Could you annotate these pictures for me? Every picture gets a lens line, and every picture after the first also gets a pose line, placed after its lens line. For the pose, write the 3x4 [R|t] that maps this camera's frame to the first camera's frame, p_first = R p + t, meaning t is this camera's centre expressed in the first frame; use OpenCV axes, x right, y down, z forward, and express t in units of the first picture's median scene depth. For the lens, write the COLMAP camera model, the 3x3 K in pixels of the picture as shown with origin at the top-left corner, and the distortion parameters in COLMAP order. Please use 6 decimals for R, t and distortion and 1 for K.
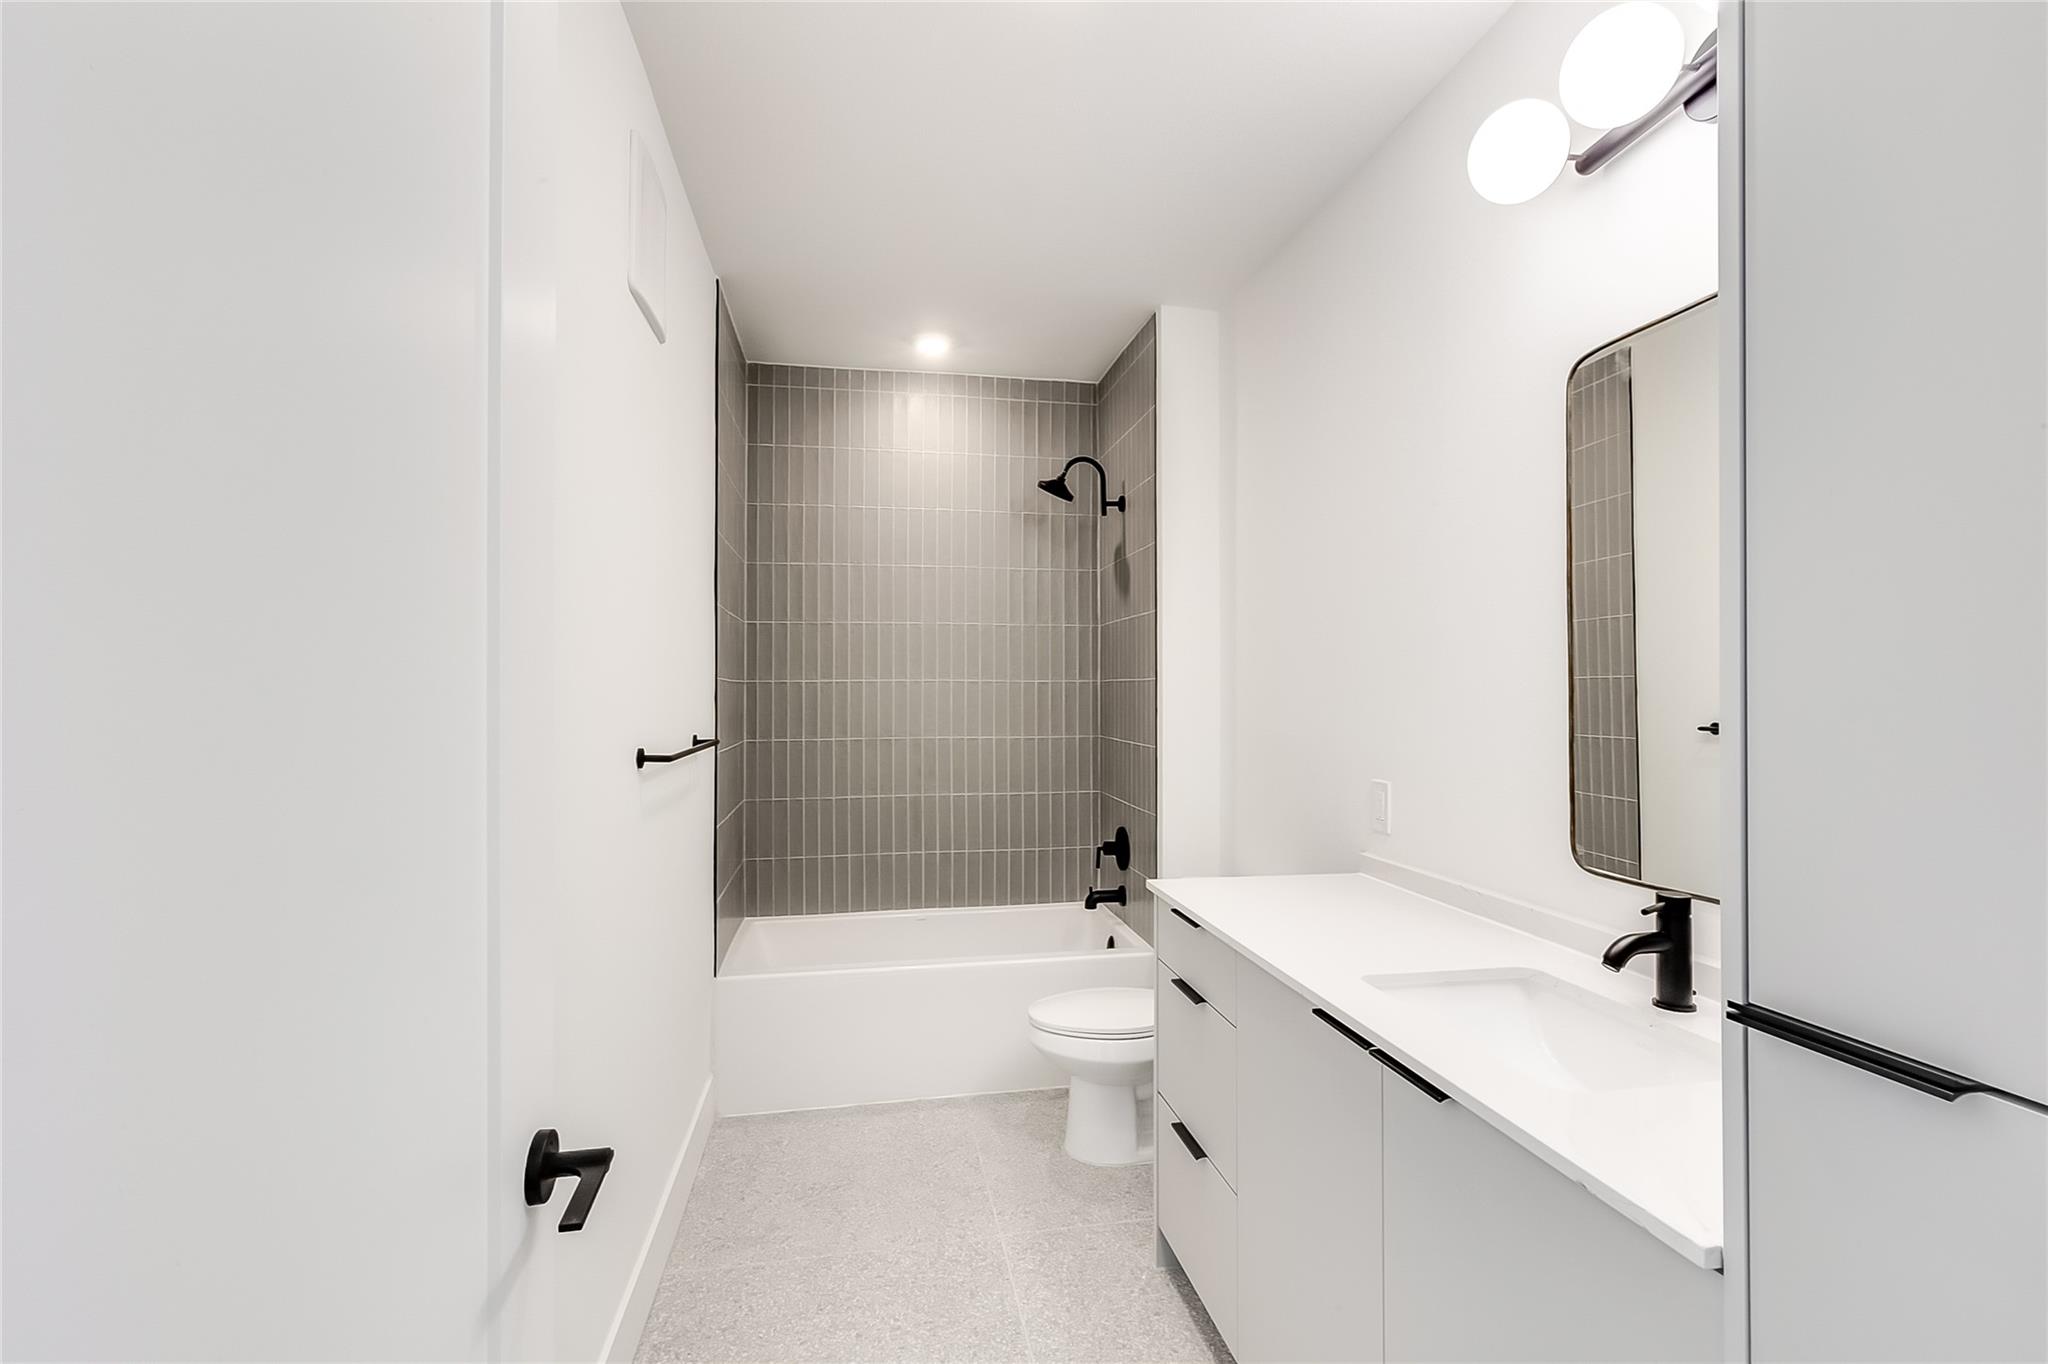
lens RADIAL K [[923.7, 0, 1027.0], [0, 923.7, 690.0], [0, 0, 1]] dist [0.008928, -0.003775]
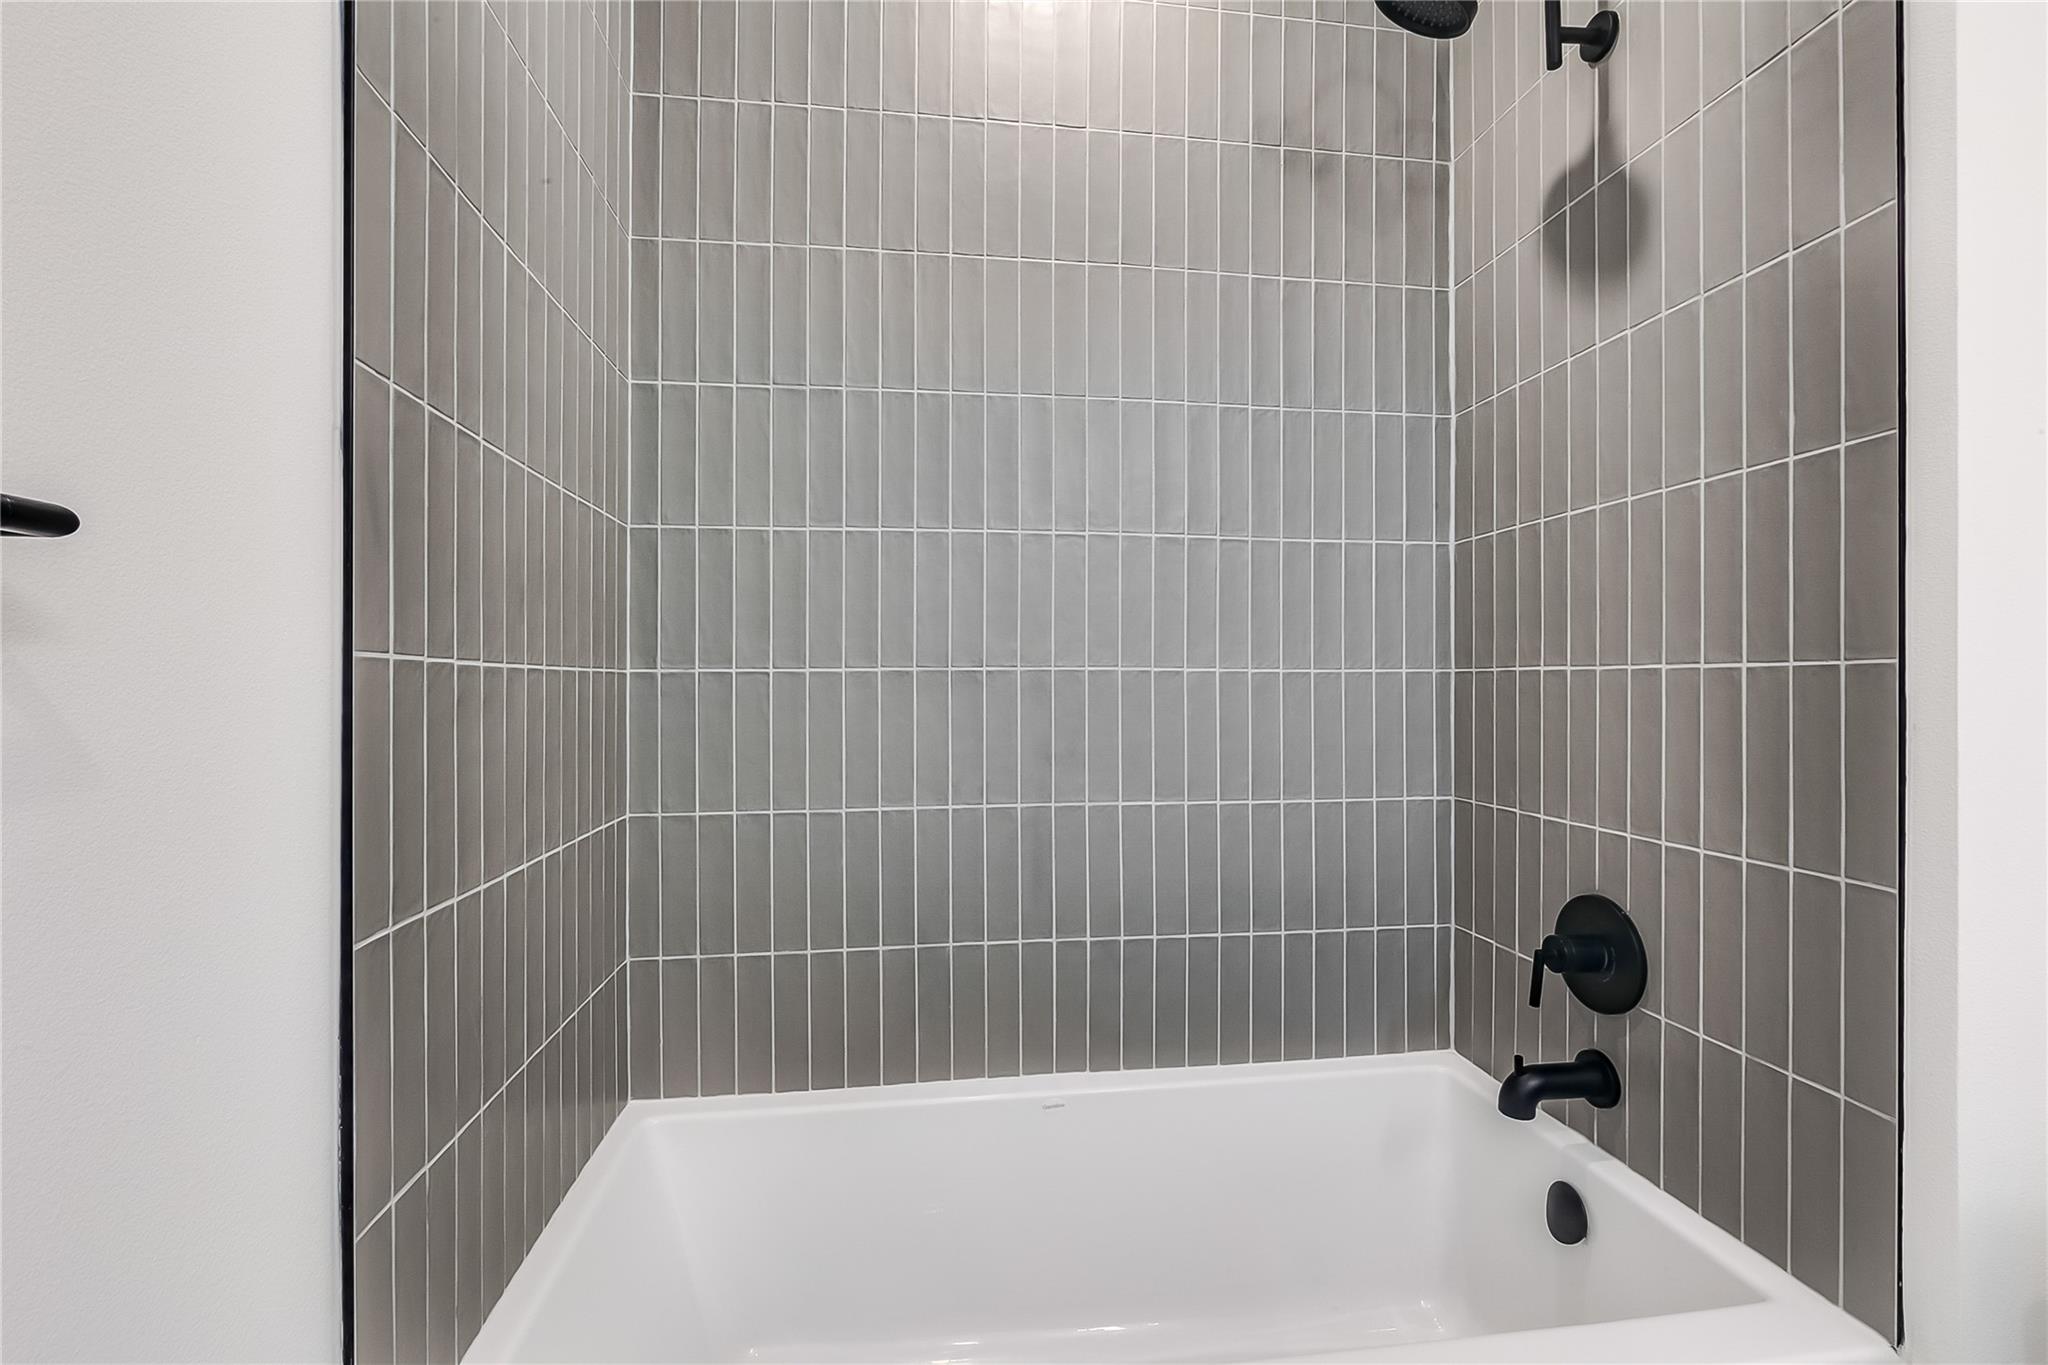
lens RADIAL K [[923.7, 0, 1024.3], [0, 923.7, 678.9], [0, 0, 1]] dist [0.008928, -0.003775]
pose [[0.998523, 0.001430, -0.054306, -0.104055], [-0.001242, 0.999993, 0.003490, 0.055204], [0.054311, -0.003417, 0.998518, 0.580485]]
